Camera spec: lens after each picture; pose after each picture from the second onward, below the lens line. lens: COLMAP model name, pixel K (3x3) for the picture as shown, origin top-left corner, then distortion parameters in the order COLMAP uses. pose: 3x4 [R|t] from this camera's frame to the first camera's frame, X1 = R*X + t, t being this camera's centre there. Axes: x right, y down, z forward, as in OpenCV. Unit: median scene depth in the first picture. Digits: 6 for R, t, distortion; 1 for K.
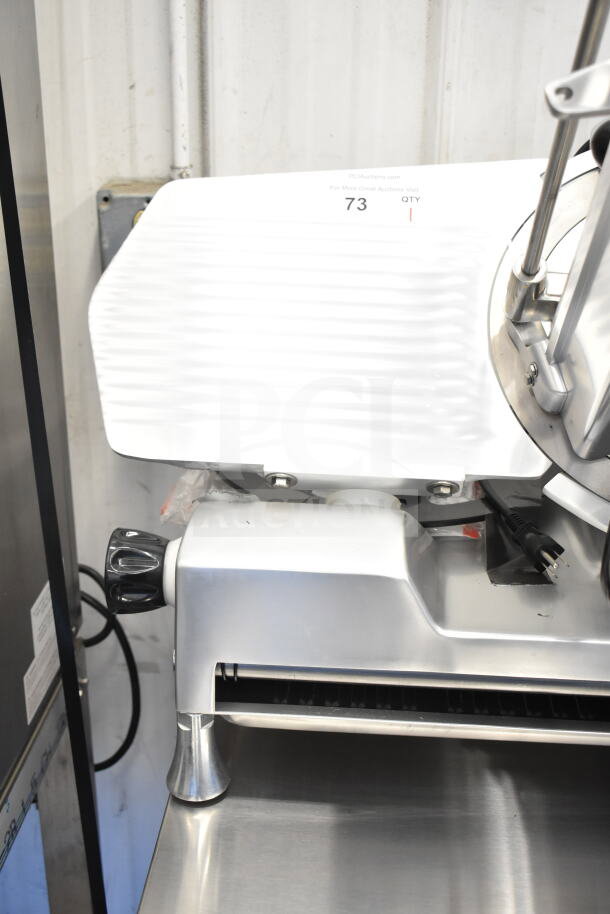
lens RADIAL K [[1124.2, 0, 305.0], [0, 1124.2, 457.0], [0, 0, 1]] dist [-0.002356, 0.003334]
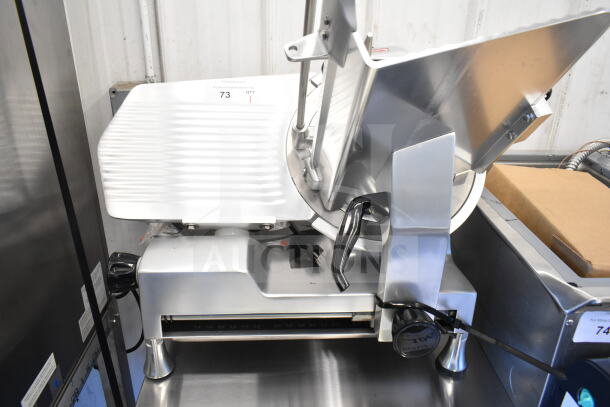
lens RADIAL K [[473.6, 0, 305.0], [0, 473.6, 203.5], [0, 0, 1]] dist [0.000060, -0.000086]
pose [[0.989763, -0.045059, 0.135423, 0.072532], [0.041914, 0.998783, 0.025987, -0.036771], [-0.136429, -0.020045, 0.990447, 0.077352]]
